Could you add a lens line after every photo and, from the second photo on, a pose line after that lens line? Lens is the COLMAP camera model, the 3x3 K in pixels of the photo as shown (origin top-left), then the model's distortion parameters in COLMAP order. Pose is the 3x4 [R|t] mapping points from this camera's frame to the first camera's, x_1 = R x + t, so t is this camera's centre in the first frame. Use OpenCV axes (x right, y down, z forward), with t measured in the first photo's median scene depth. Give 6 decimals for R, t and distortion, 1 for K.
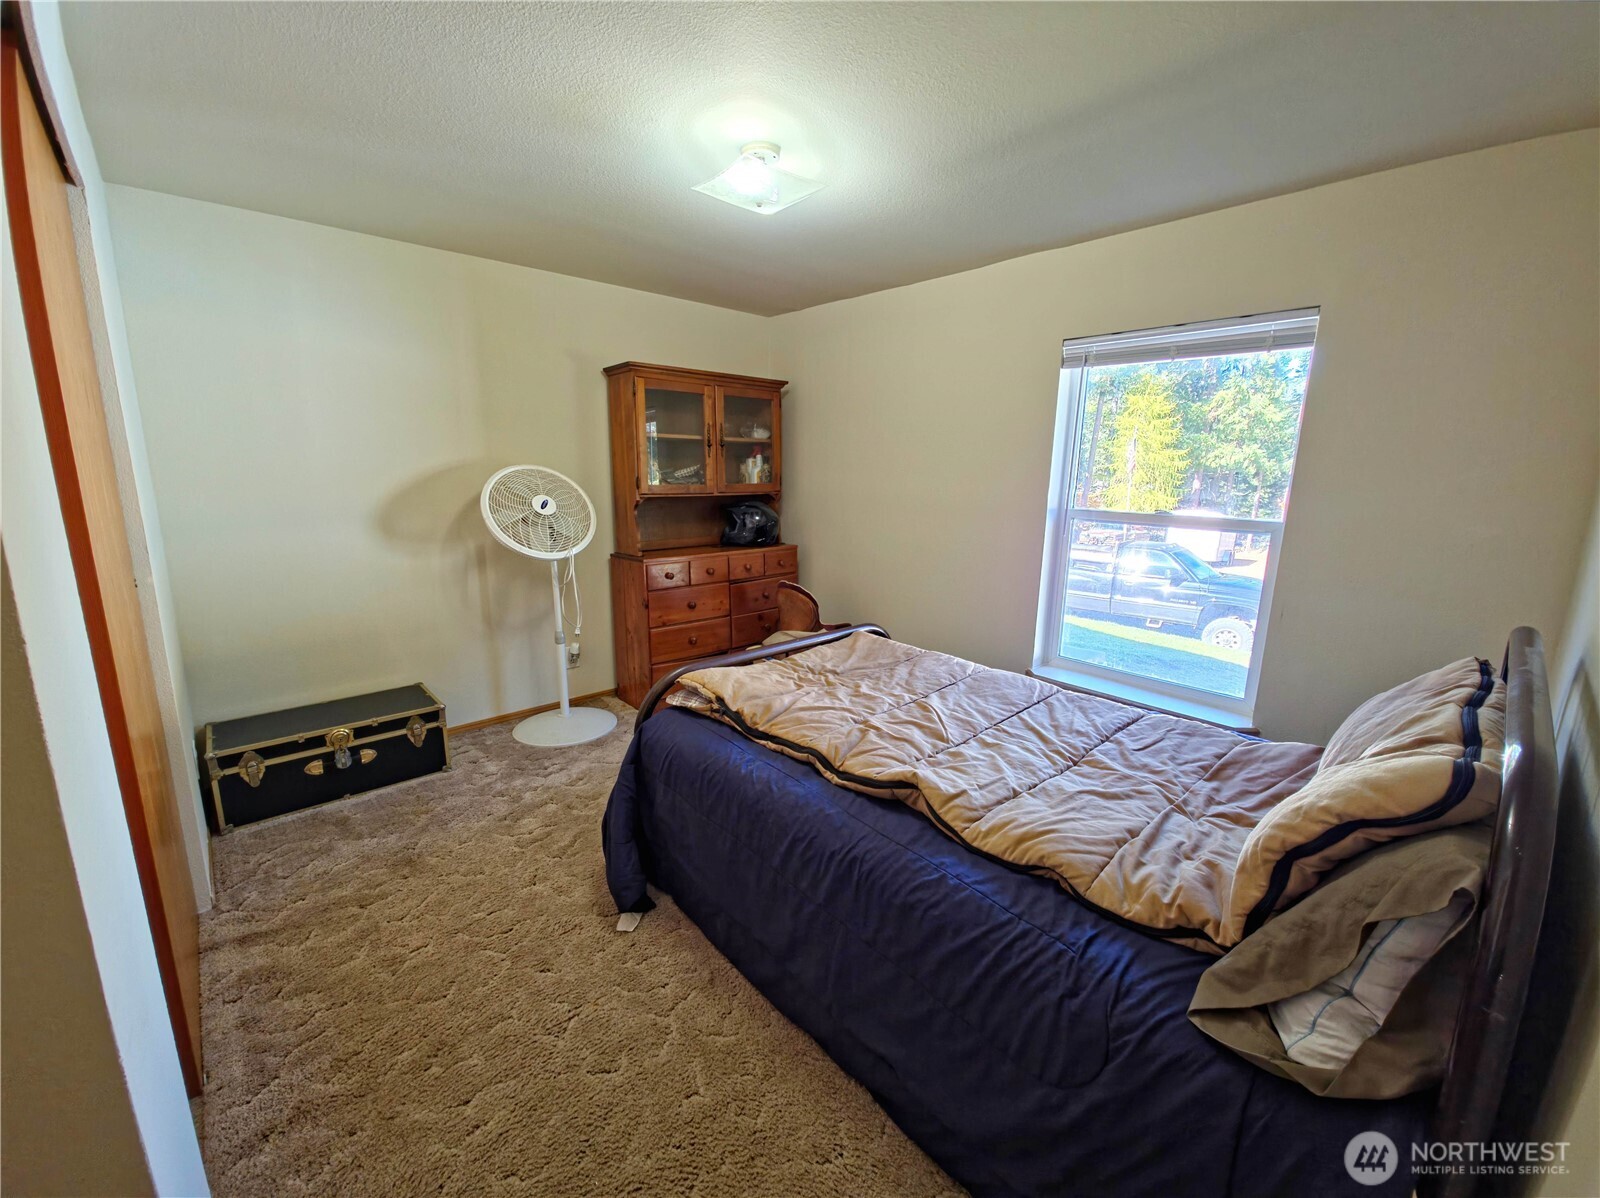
lens RADIAL K [[641.7, 0, 802.8], [0, 641.7, 594.6], [0, 0, 1]] dist [0.014255, -0.008273]
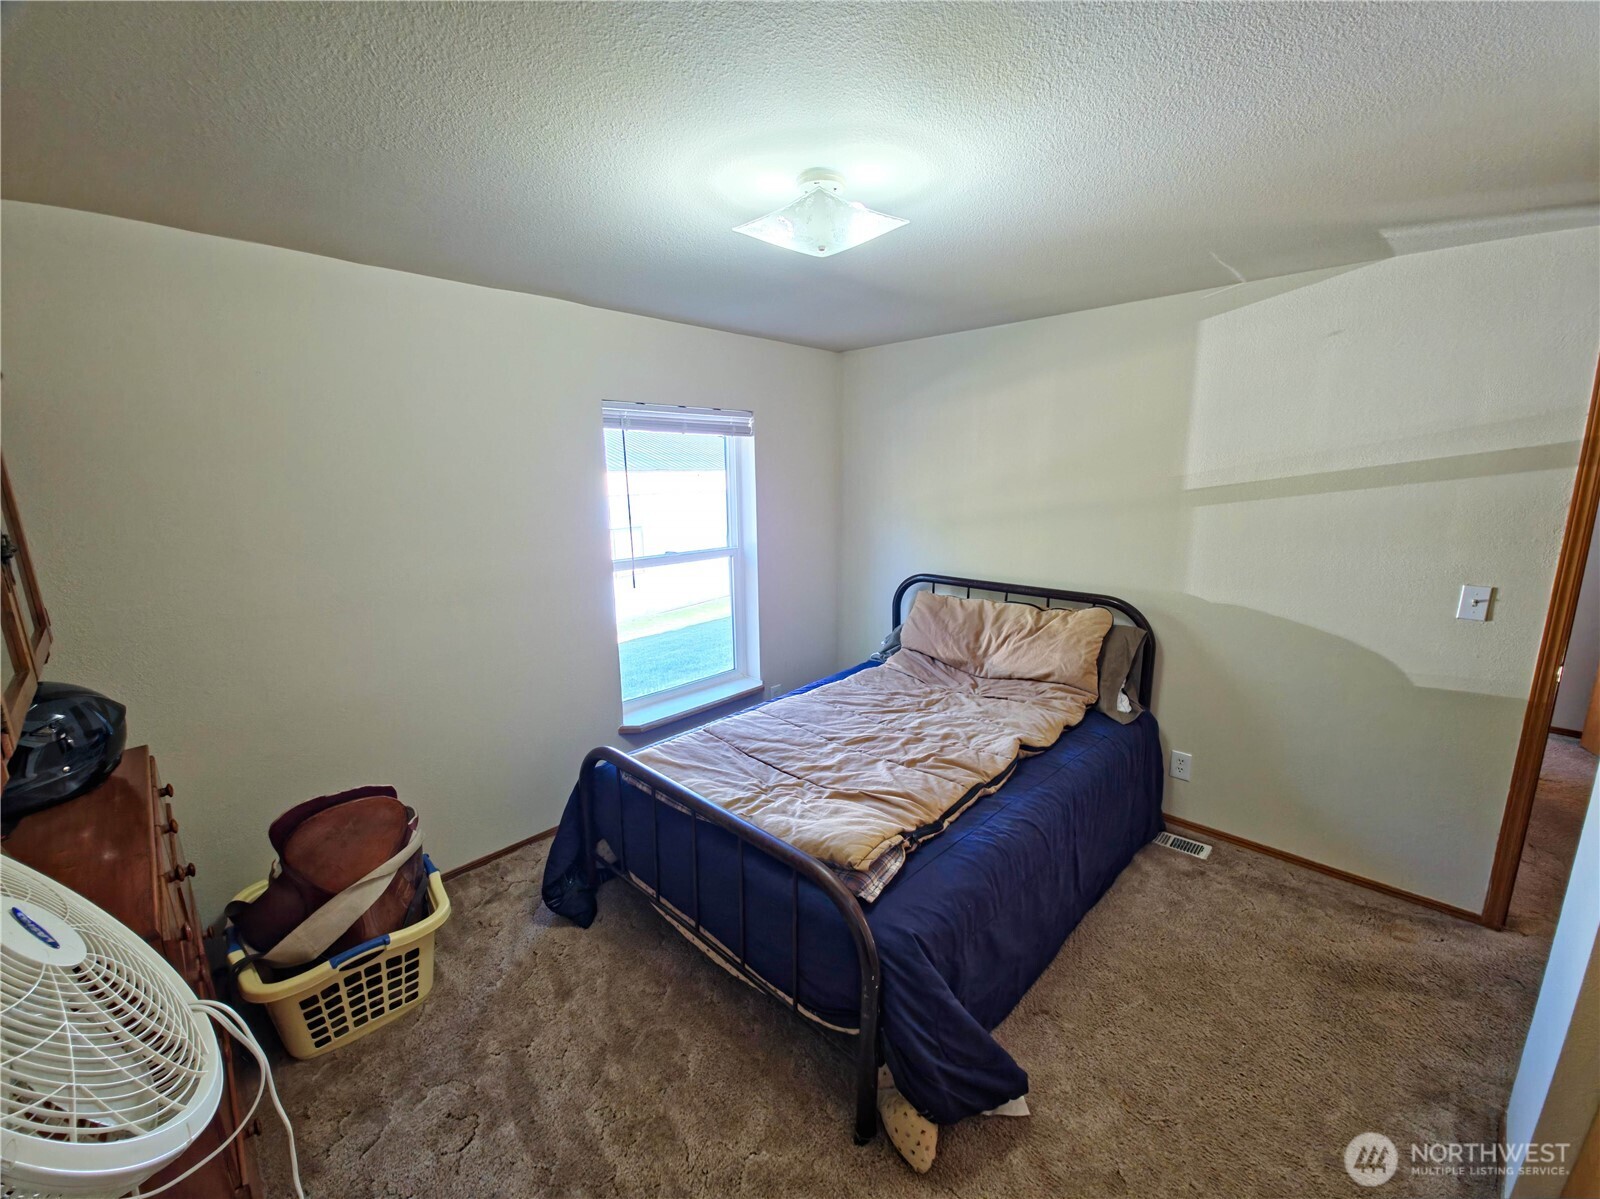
lens RADIAL K [[641.7, 0, 802.8], [0, 641.7, 595.1], [0, 0, 1]] dist [0.014255, -0.008273]
pose [[-0.072936, -0.201588, 0.976751, -0.924769], [0.199477, 0.956622, 0.212329, -0.359035], [-0.977184, 0.210326, -0.029560, 1.134430]]
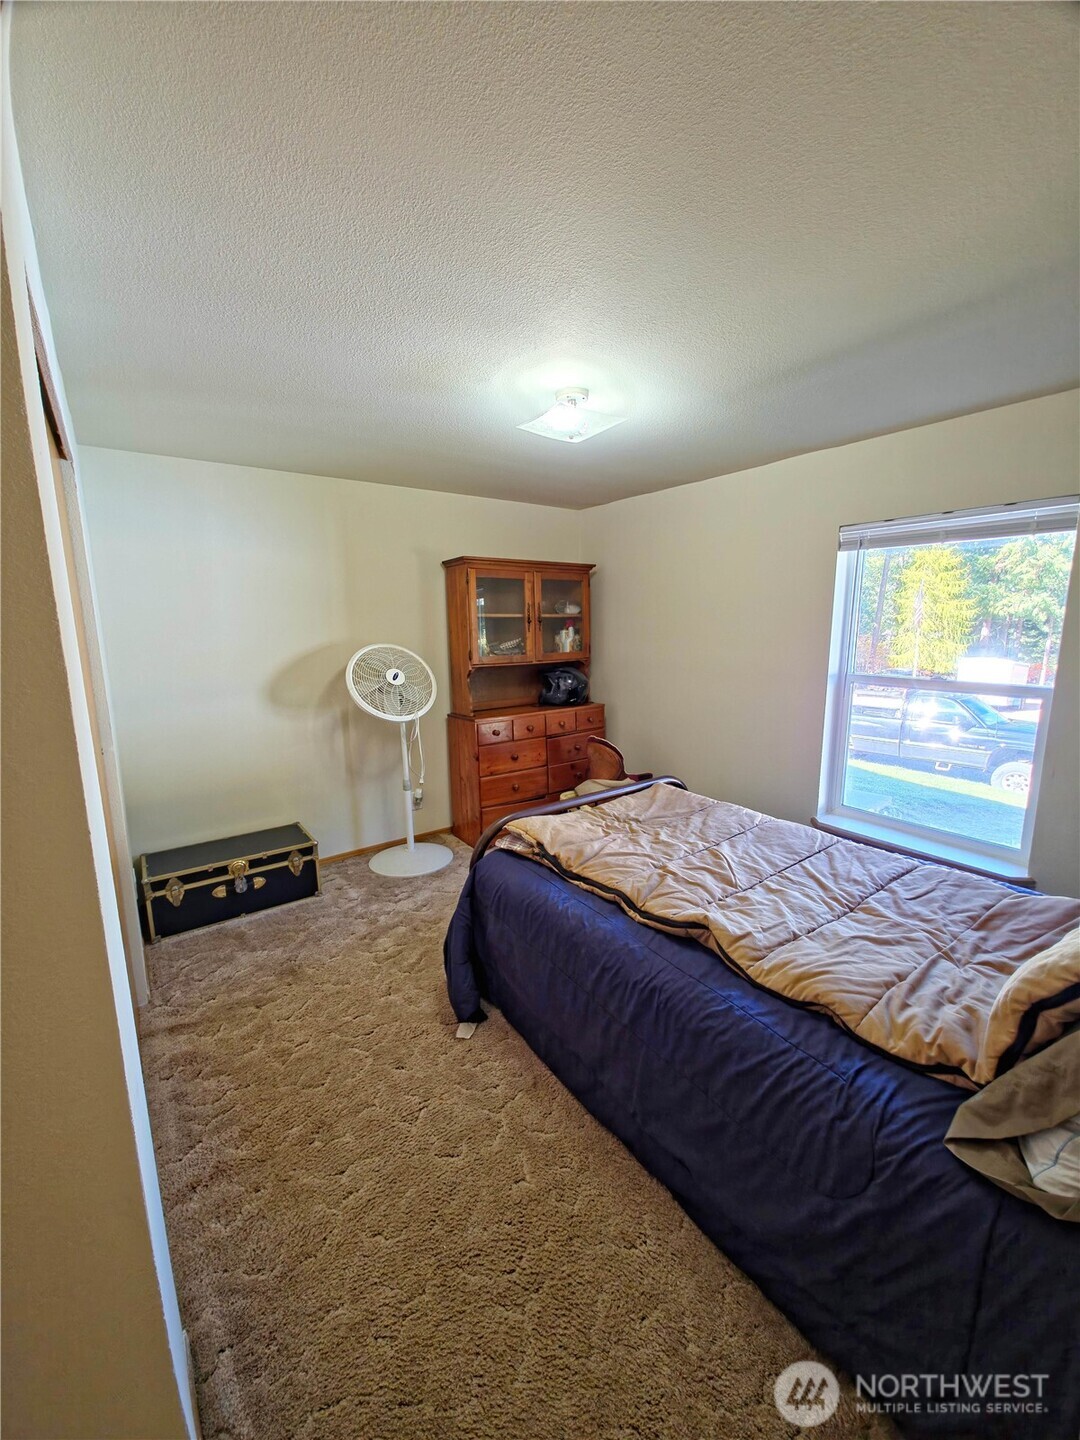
lens RADIAL K [[577.6, 0, 546.8], [0, 577.6, 713.1], [0, 0, 1]] dist [0.014255, -0.008273]
pose [[0.993863, -0.008708, -0.110275, 0.004297], [0.005285, 0.999496, -0.031288, -0.049851], [0.110492, 0.030513, 0.993409, -0.077235]]
